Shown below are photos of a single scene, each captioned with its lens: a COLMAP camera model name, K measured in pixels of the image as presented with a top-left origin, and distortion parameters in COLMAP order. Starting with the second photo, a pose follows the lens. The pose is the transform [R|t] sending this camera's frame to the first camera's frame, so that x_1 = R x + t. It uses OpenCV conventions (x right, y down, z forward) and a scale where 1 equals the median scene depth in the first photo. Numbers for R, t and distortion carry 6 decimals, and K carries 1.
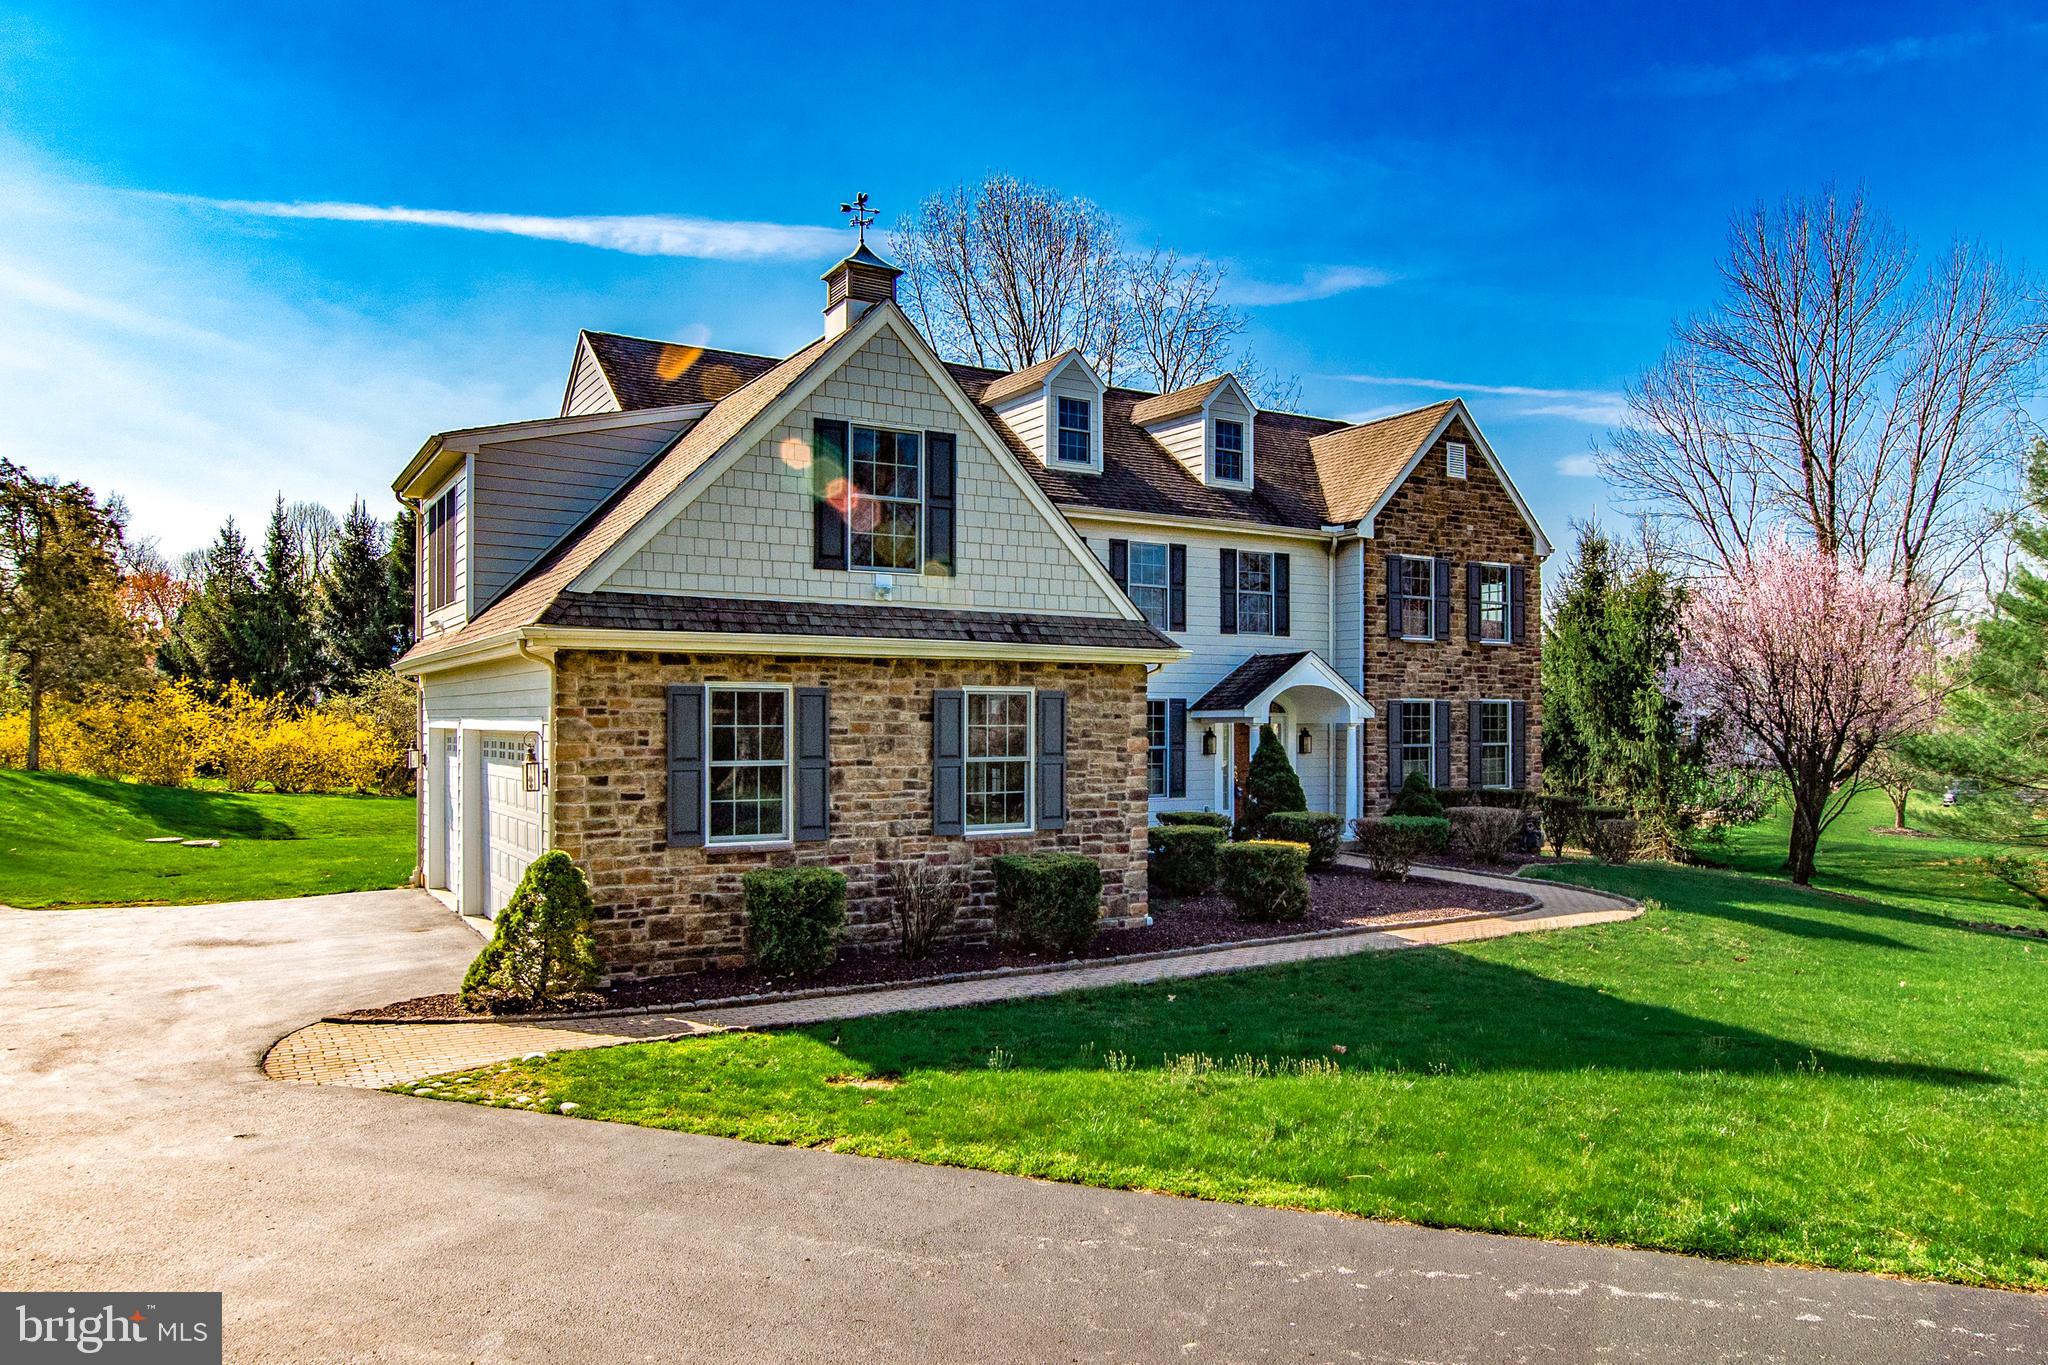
lens RADIAL K [[1377.6, 0, 1044.8], [0, 1377.6, 692.9], [0, 0, 1]] dist [-0.011996, 0.000202]
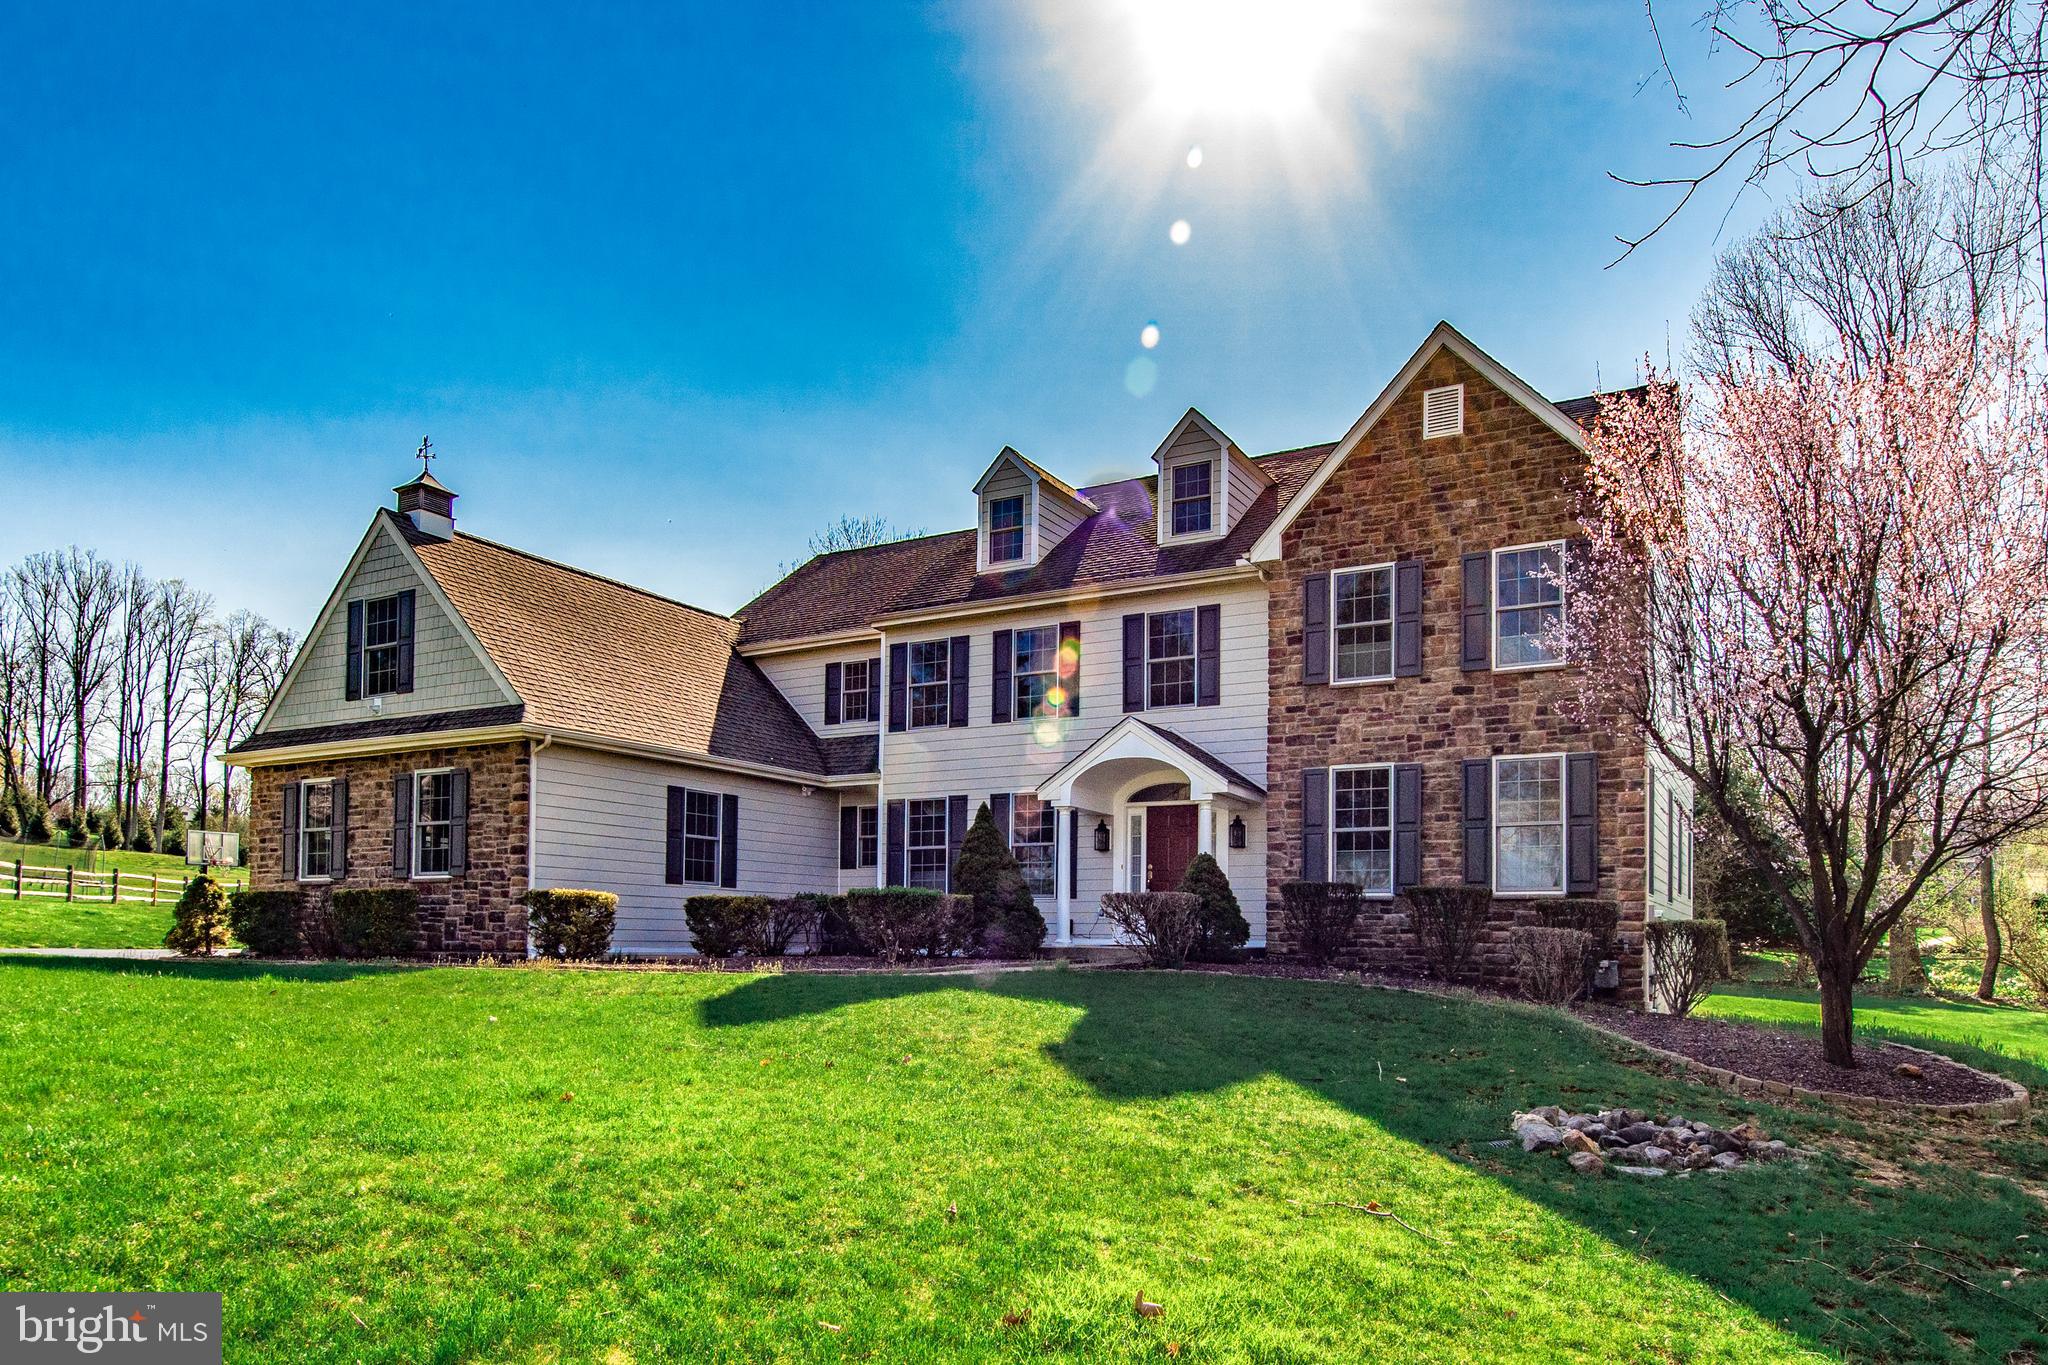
lens RADIAL K [[1306.3, 0, 988.9], [0, 1306.3, 902.8], [0, 0, 1]] dist [-0.001225, 0.003229]
pose [[0.476760, -0.019140, -0.878825, 1.097650], [0.004929, 0.999805, -0.019101, 0.125247], [0.879020, 0.004775, 0.476762, 0.714851]]
